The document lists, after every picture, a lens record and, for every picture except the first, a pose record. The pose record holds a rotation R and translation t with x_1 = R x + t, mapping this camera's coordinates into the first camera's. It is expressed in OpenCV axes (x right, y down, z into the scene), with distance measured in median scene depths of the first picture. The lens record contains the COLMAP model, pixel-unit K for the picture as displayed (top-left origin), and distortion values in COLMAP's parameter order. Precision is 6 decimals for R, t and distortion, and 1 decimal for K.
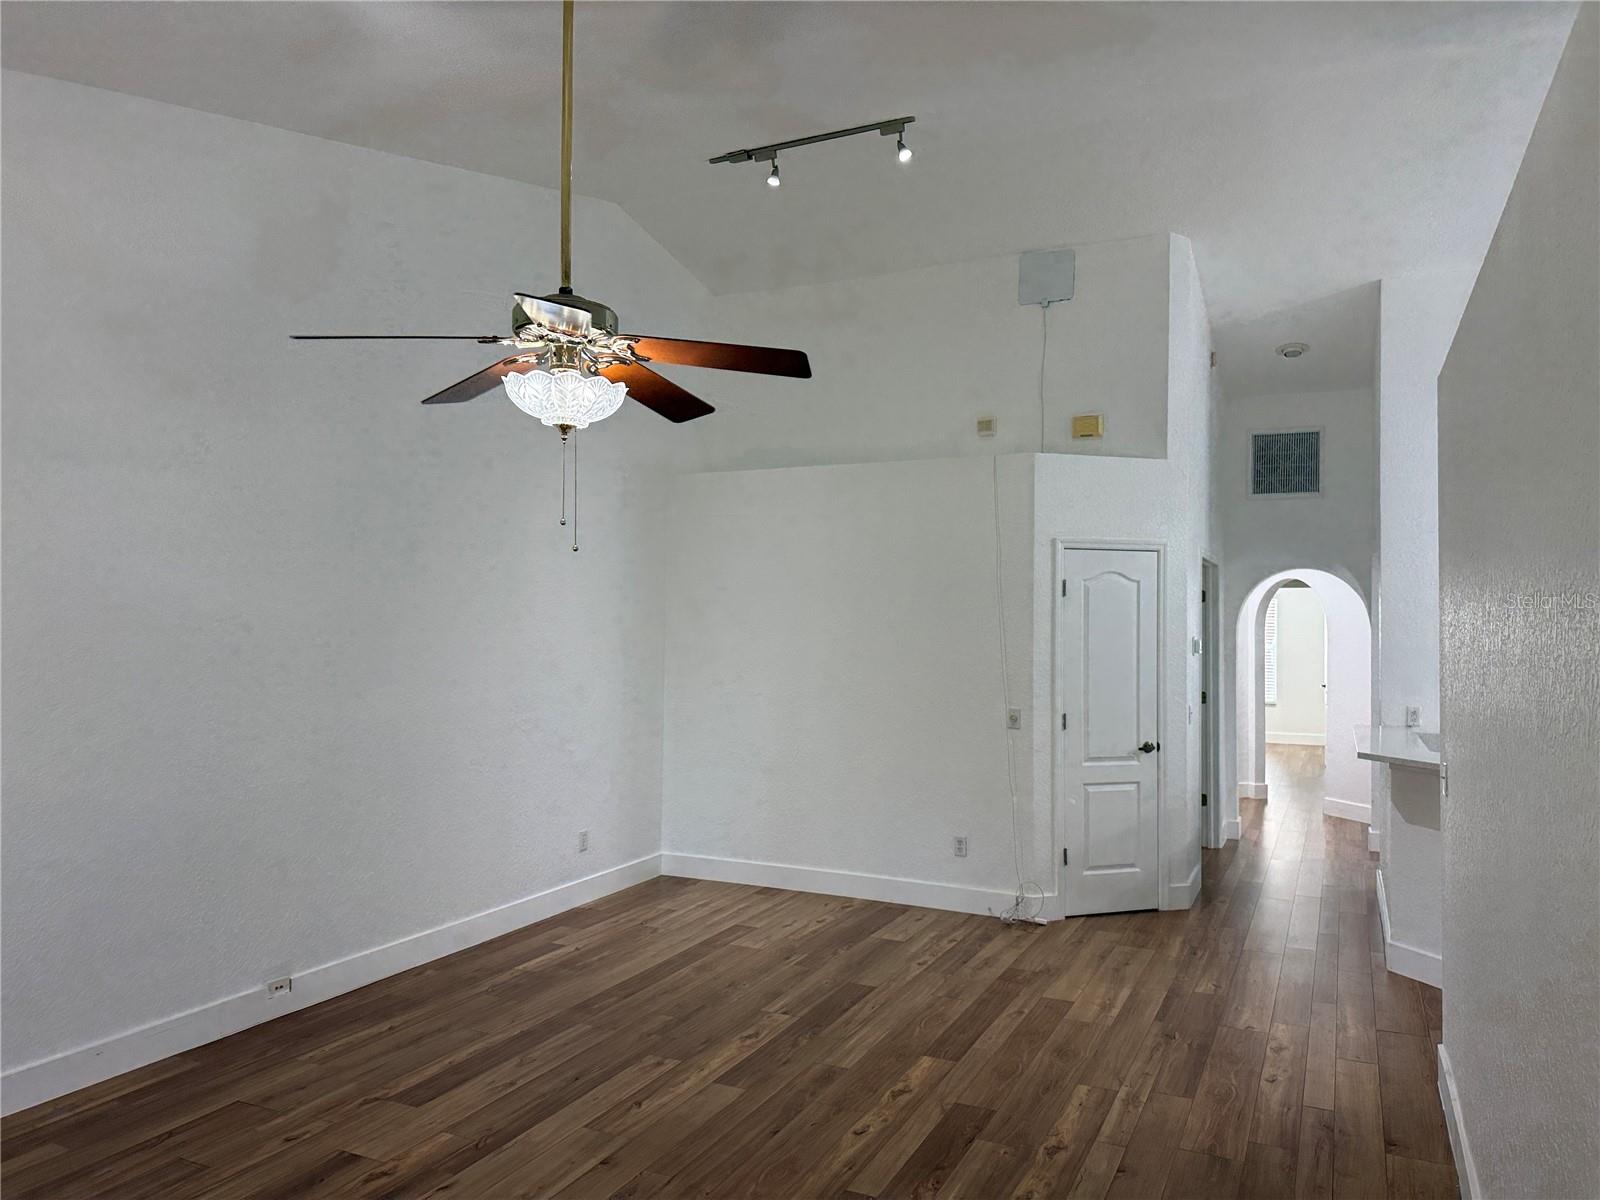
lens RADIAL K [[1140.5, 0, 794.7], [0, 1140.5, 593.1], [0, 0, 1]] dist [0.003308, -0.003981]
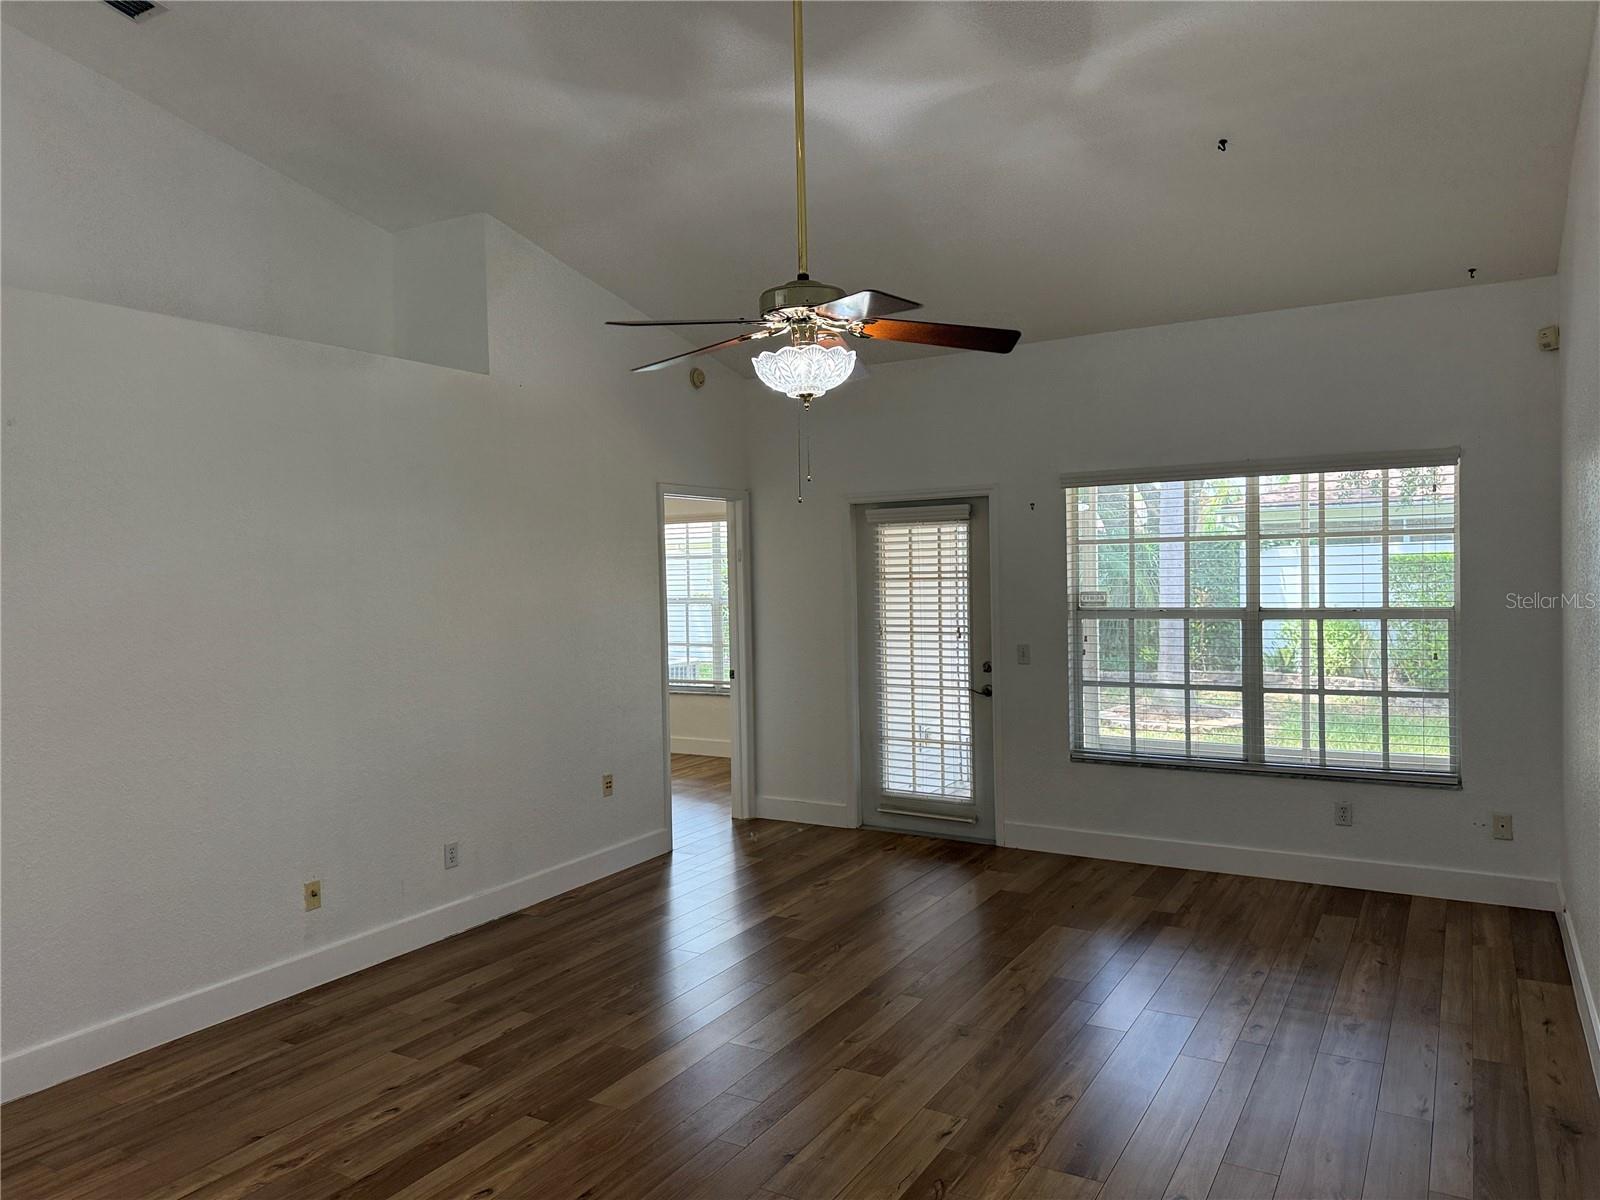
lens RADIAL K [[1140.5, 0, 794.7], [0, 1140.5, 593.1], [0, 0, 1]] dist [0.003308, -0.003981]
pose [[-0.996502, 0.012334, 0.082652, -0.250045], [0.012190, 0.999923, -0.002251, 0.049552], [-0.082673, -0.001236, -0.996576, 1.889536]]
